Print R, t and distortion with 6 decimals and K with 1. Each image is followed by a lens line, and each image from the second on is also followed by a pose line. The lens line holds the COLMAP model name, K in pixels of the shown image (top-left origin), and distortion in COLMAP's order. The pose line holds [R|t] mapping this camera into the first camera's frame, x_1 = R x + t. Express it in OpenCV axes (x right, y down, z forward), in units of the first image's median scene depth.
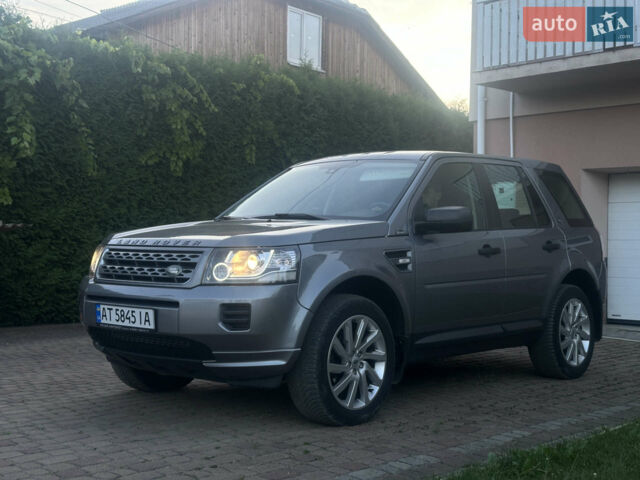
lens RADIAL K [[888.5, 0, 316.1], [0, 888.5, 240.3], [0, 0, 1]] dist [0.152364, -0.170217]
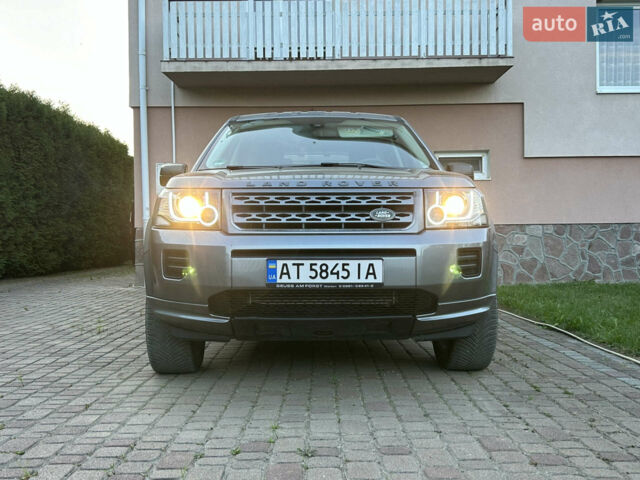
lens RADIAL K [[694.3, 0, 322.8], [0, 694.3, 244.0], [0, 0, 1]] dist [0.133602, -0.346193]
pose [[0.738071, -0.027010, 0.674182, -0.614486], [0.012466, 0.999574, 0.026400, 0.041280], [-0.674608, -0.011081, 0.738093, 0.512736]]
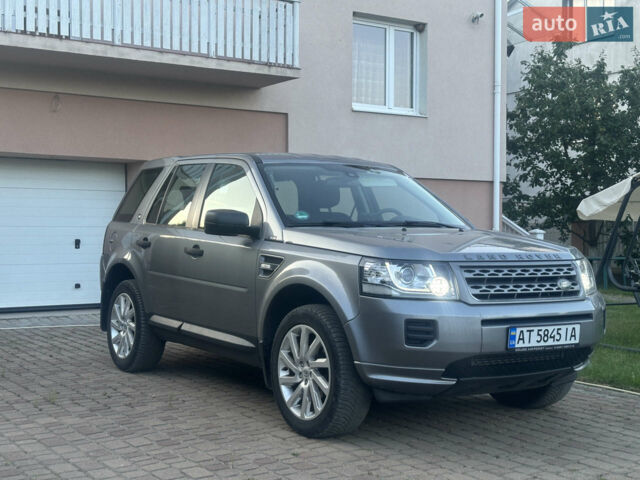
lens RADIAL K [[888.5, 0, 316.1], [0, 888.5, 240.3], [0, 0, 1]] dist [0.152364, -0.170217]
pose [[0.263330, -0.024089, 0.964405, -1.154147], [-0.013466, 0.999499, 0.028642, -0.039894], [-0.964612, -0.020529, 0.262874, 0.944962]]
